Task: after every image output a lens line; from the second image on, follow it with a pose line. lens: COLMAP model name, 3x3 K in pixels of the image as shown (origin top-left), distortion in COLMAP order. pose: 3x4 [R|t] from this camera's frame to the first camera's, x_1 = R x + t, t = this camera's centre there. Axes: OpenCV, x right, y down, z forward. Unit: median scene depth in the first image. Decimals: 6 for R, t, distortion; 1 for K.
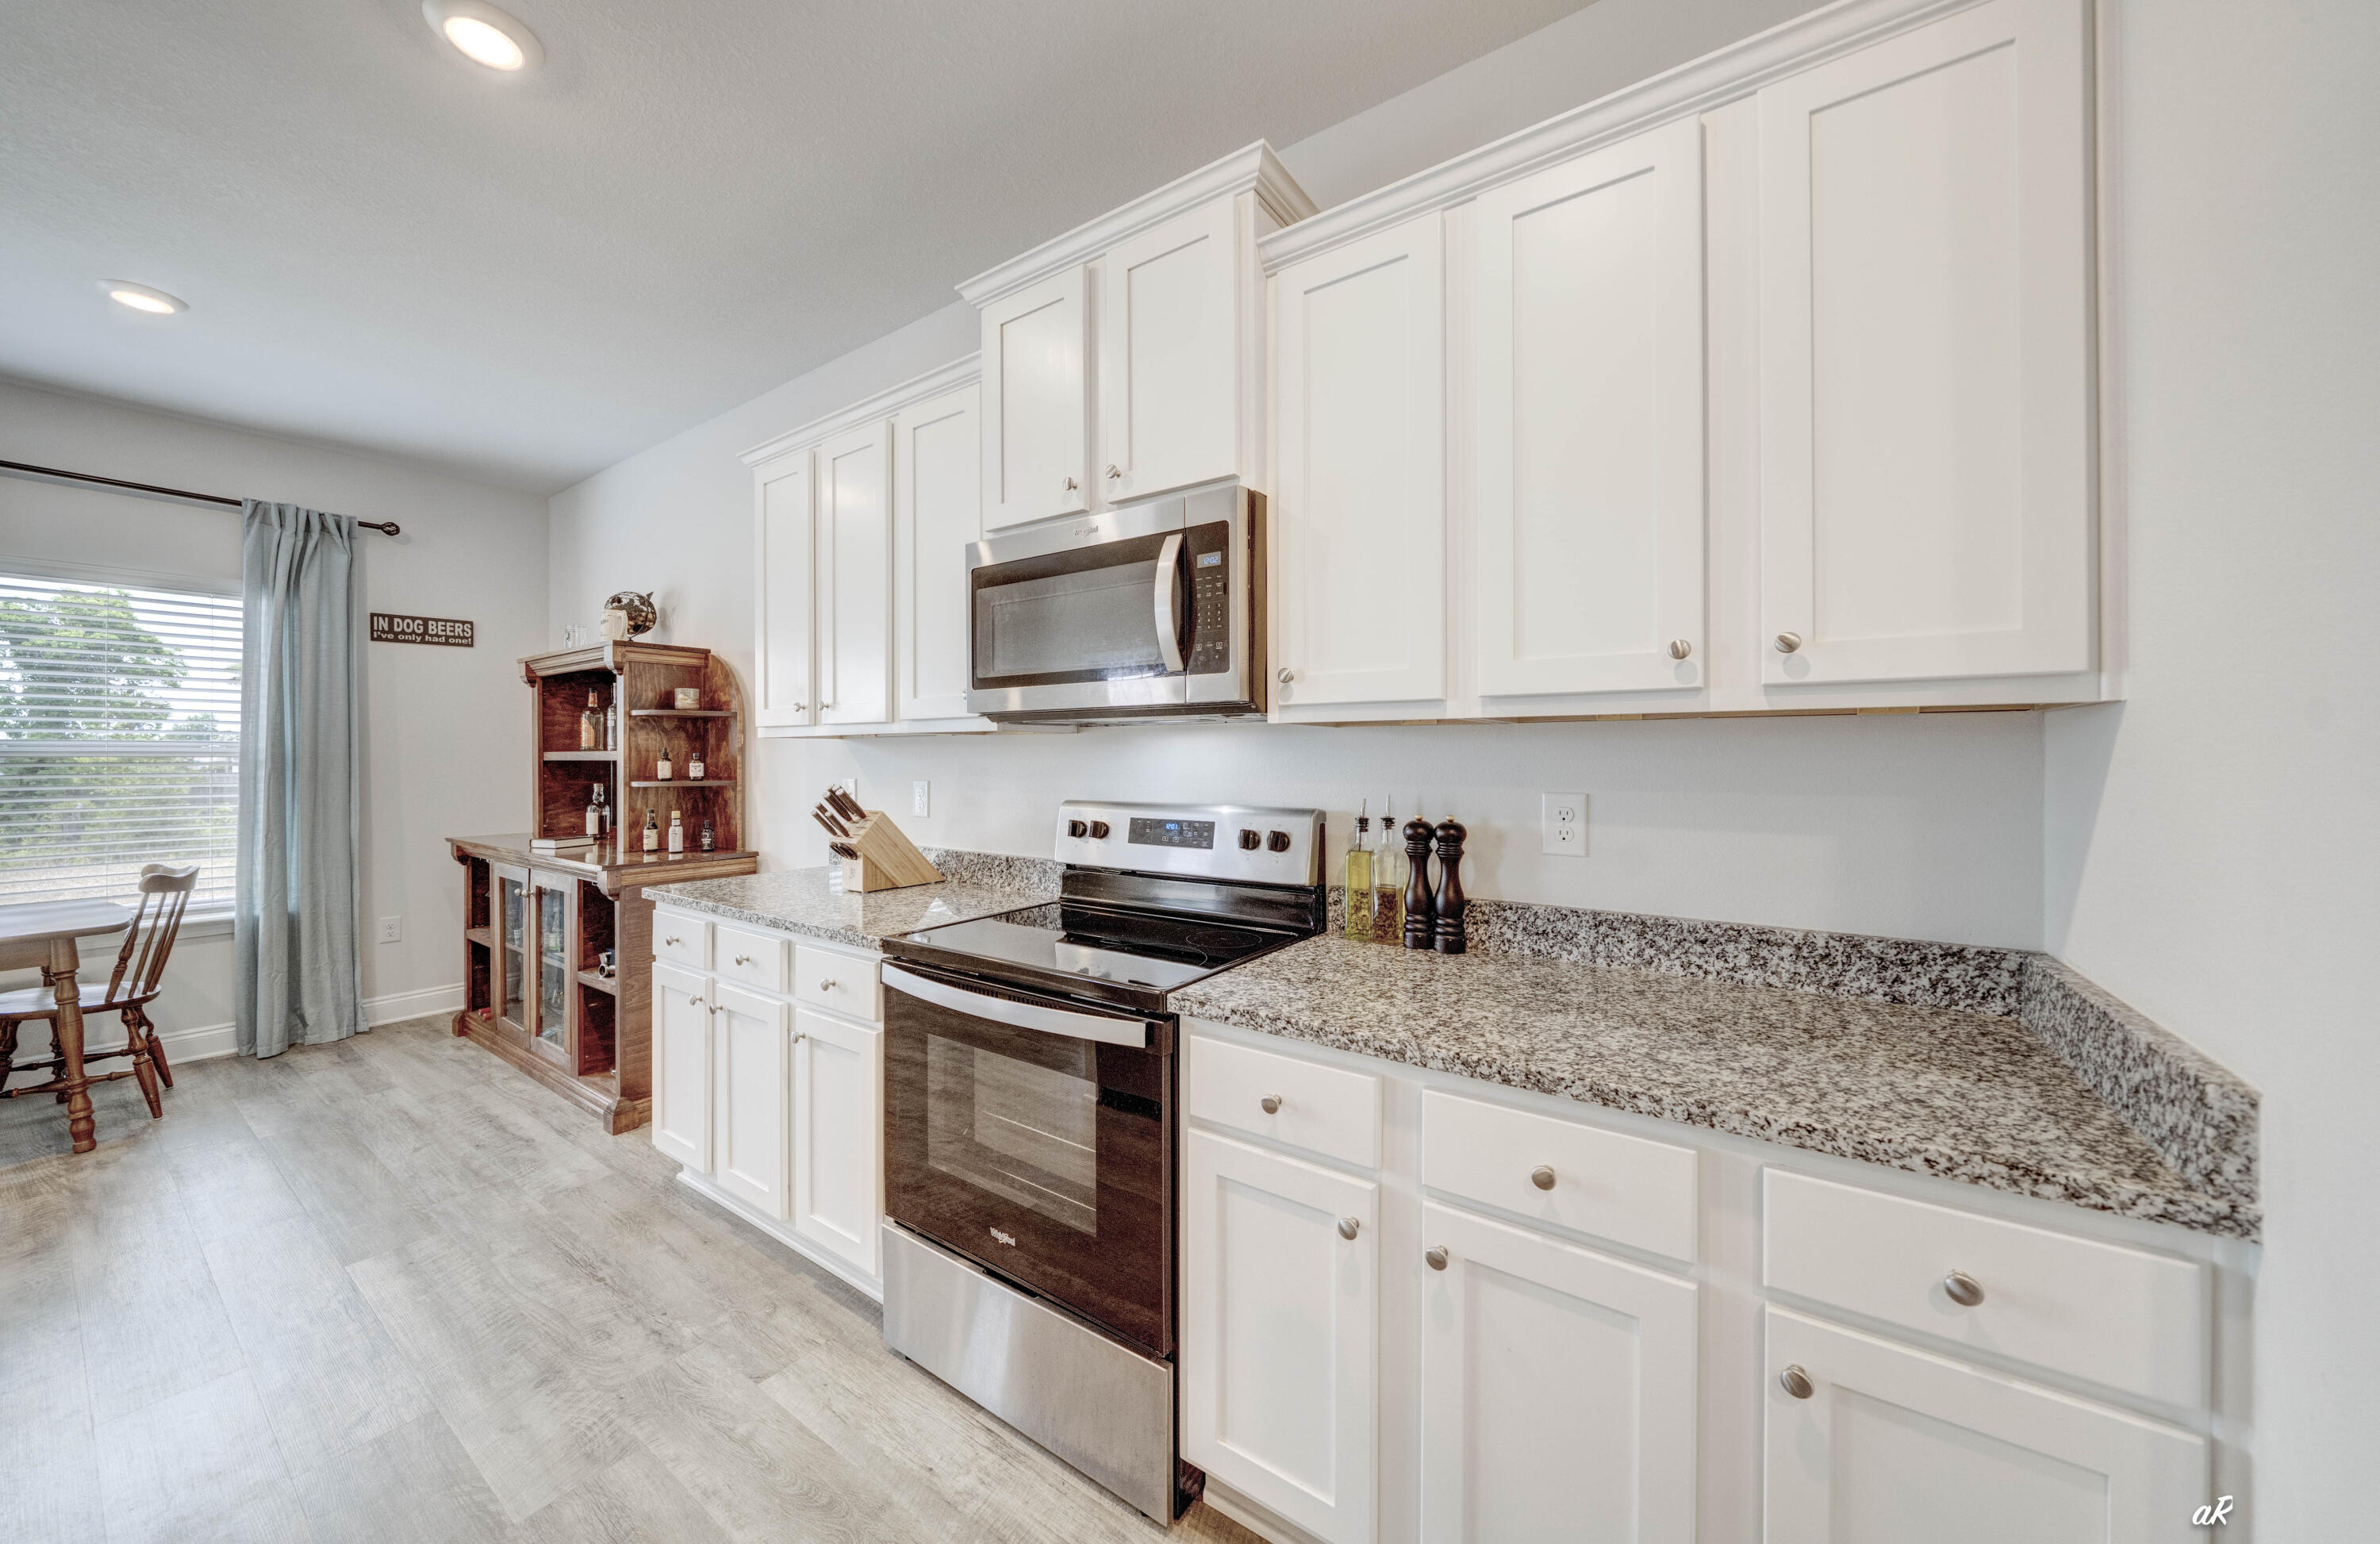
lens RADIAL K [[832.9, 0, 1176.3], [0, 832.9, 754.4], [0, 0, 1]] dist [-0.002388, -0.000342]
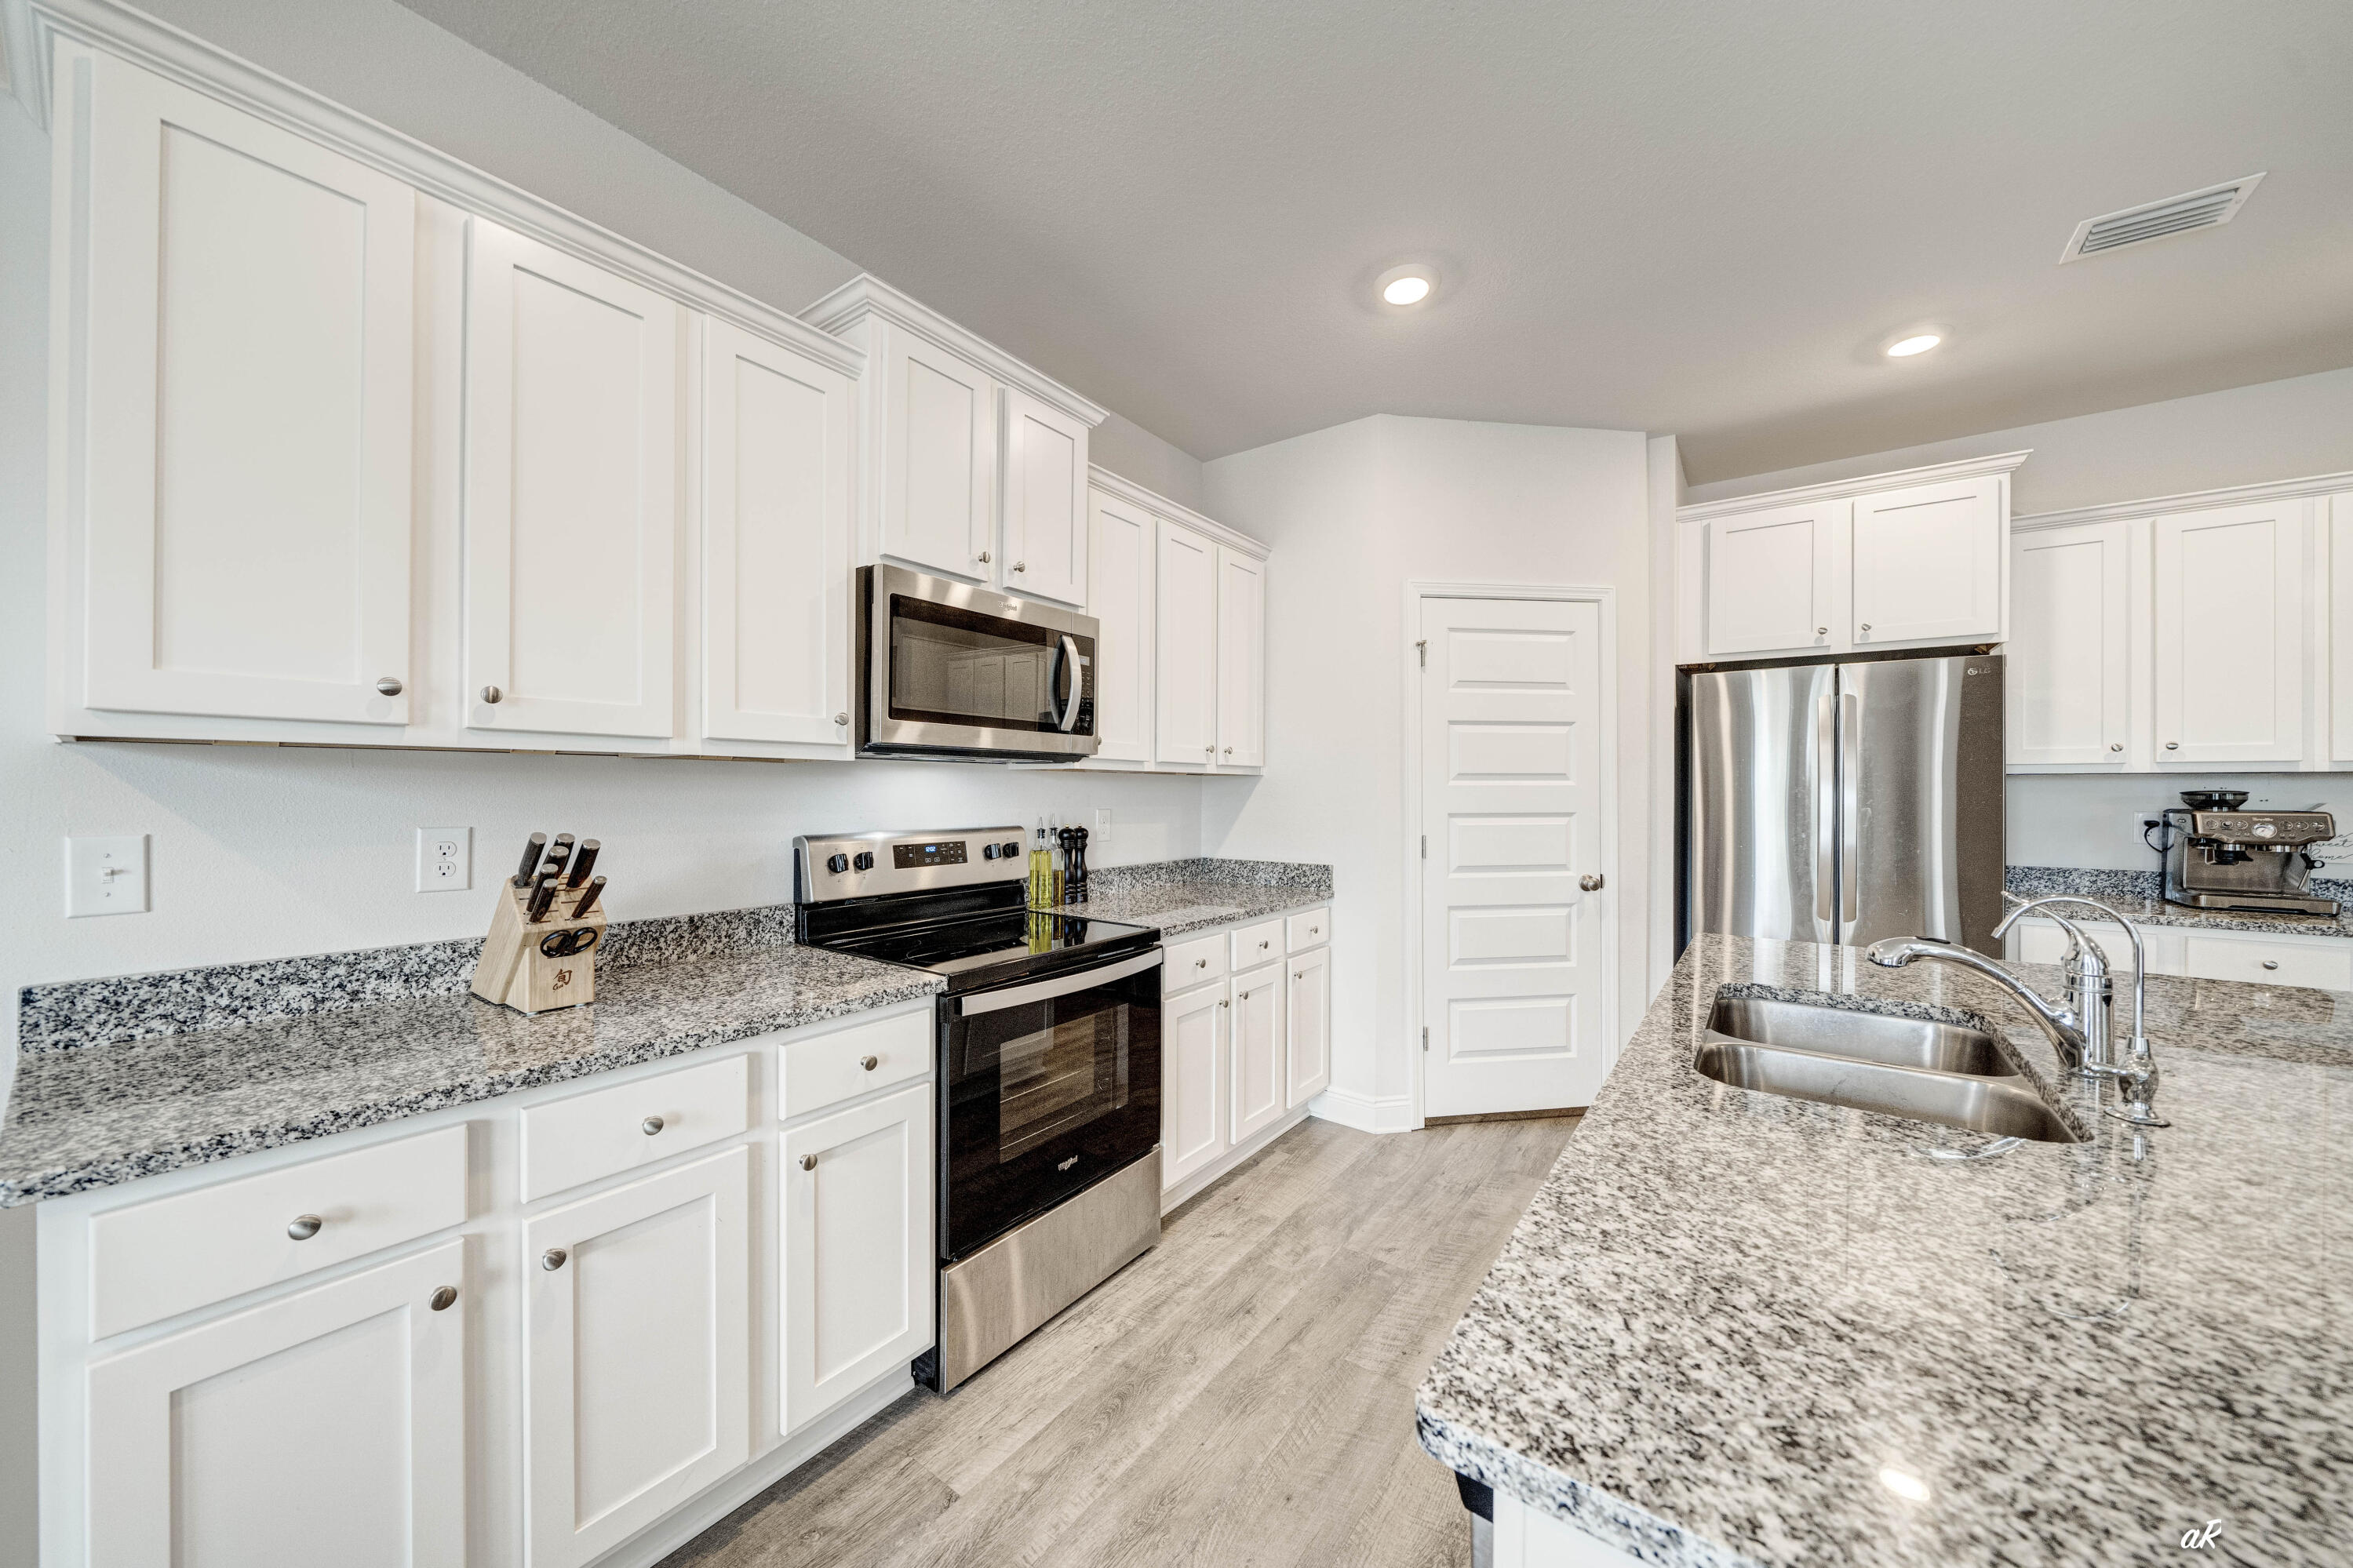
lens RADIAL K [[811.9, 0, 1150.3], [0, 811.9, 791.9], [0, 0, 1]] dist [-0.007540, -0.000487]
pose [[0.046522, 0.001408, 0.998916, -0.892033], [-0.005172, 0.999986, -0.001169, 0.004331], [-0.998904, -0.005112, 0.046529, 0.502746]]
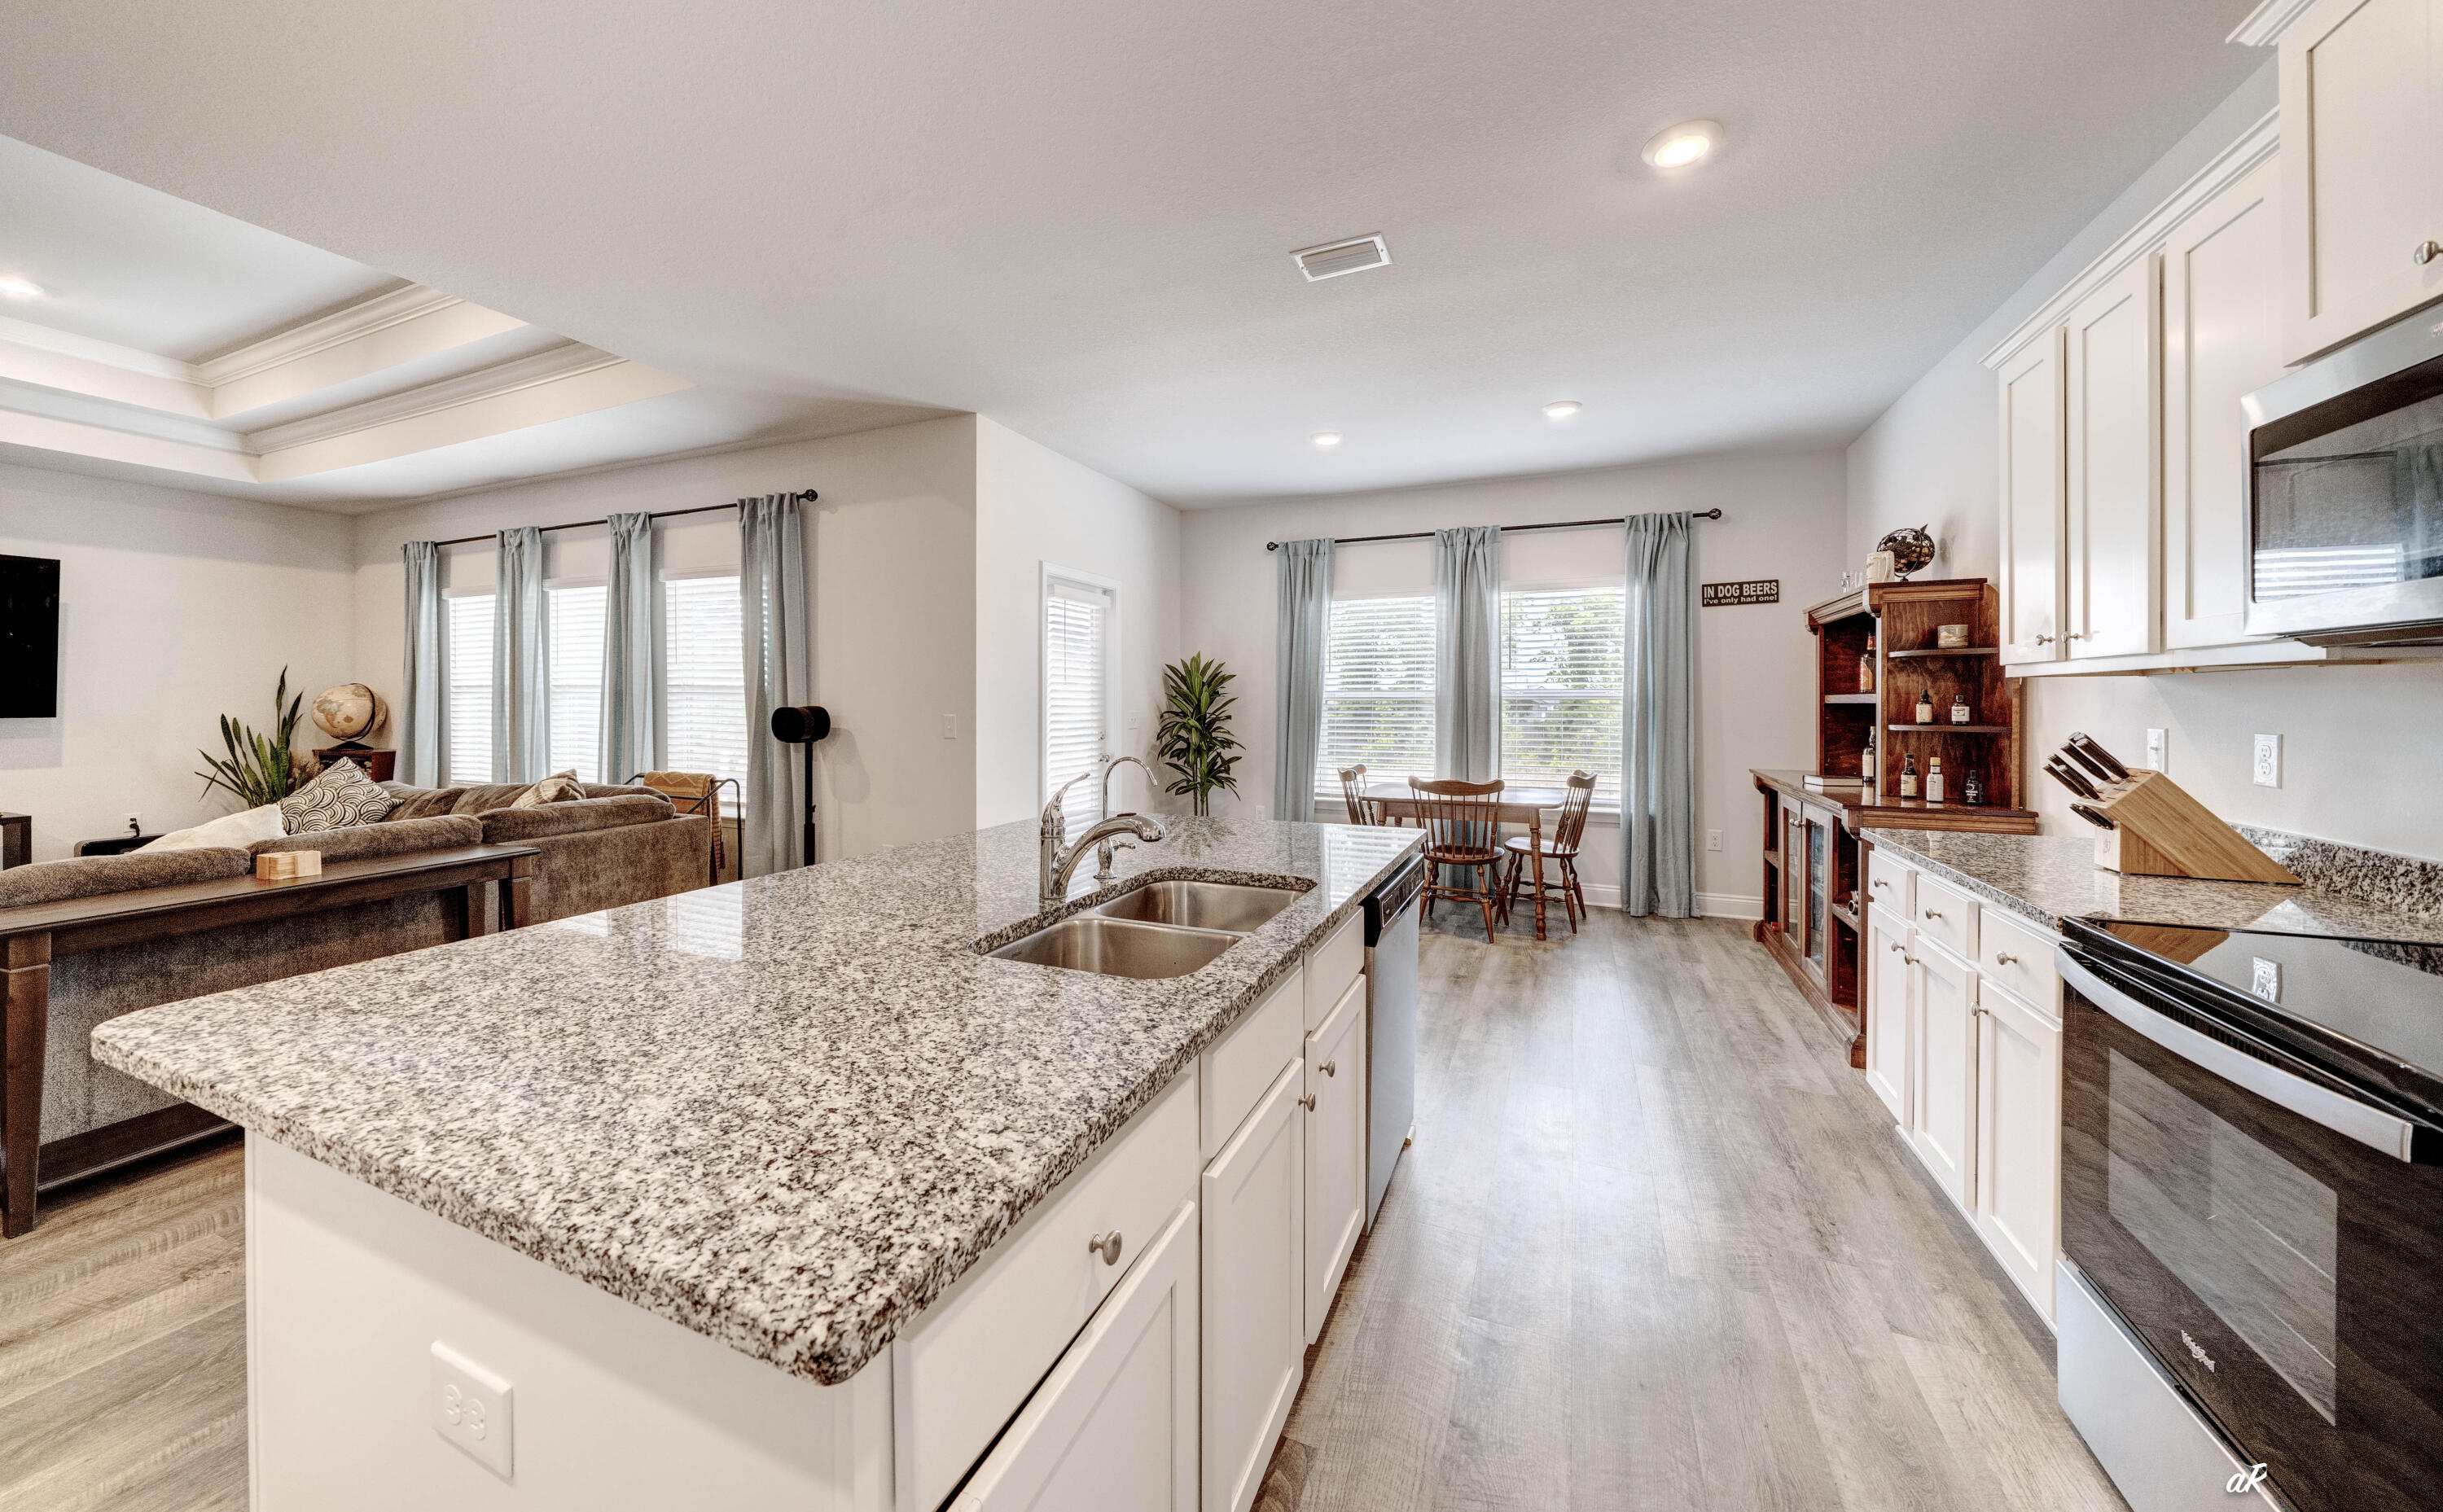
lens RADIAL K [[857.0, 0, 1200.2], [0, 857.0, 703.7], [0, 0, 1]] dist [-0.006547, -0.000092]
pose [[0.205442, 0.004534, -0.978659, 0.208291], [0.001891, 0.999986, 0.005030, 0.001289], [0.978667, -0.002884, 0.205431, -0.008810]]
